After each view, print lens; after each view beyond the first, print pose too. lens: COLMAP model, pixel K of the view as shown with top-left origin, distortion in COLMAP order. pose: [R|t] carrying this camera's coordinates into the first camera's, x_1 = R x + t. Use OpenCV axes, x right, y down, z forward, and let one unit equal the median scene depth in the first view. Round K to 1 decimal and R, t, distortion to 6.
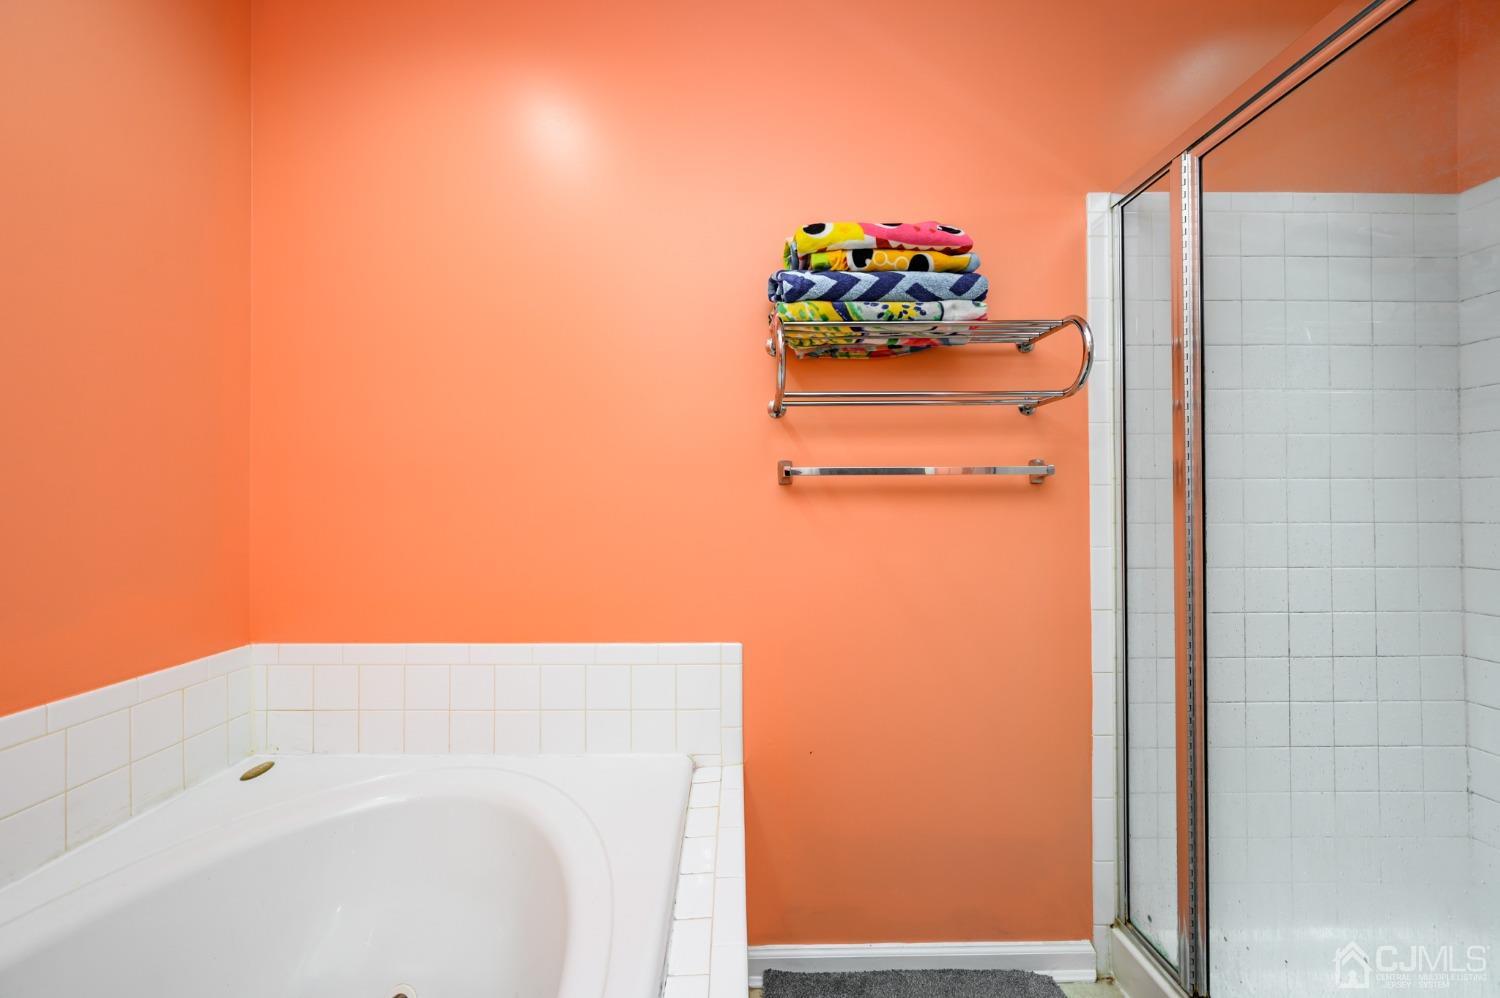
lens RADIAL K [[590.6, 0, 748.4], [0, 590.6, 502.0], [0, 0, 1]] dist [-0.001317, 0.000542]
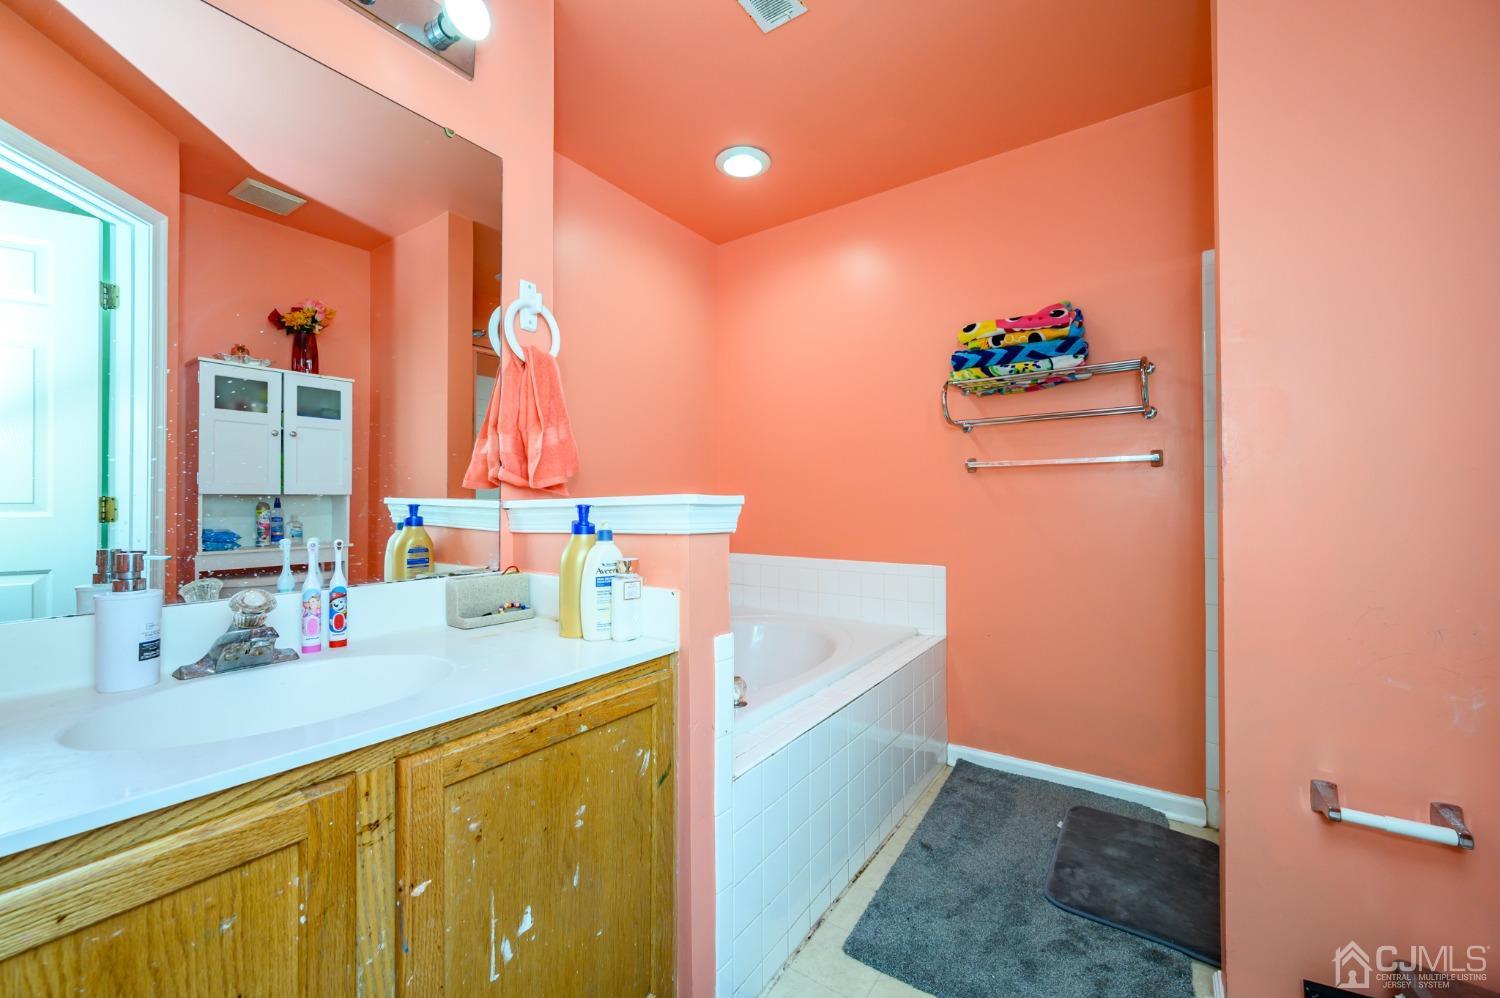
lens RADIAL K [[590.6, 0, 749.5], [0, 590.6, 497.2], [0, 0, 1]] dist [-0.001317, 0.000542]
pose [[0.811579, -0.007484, -0.584195, 0.603886], [0.008527, 0.999963, -0.000964, 0.039890], [0.584180, -0.004200, 0.811613, -0.820211]]
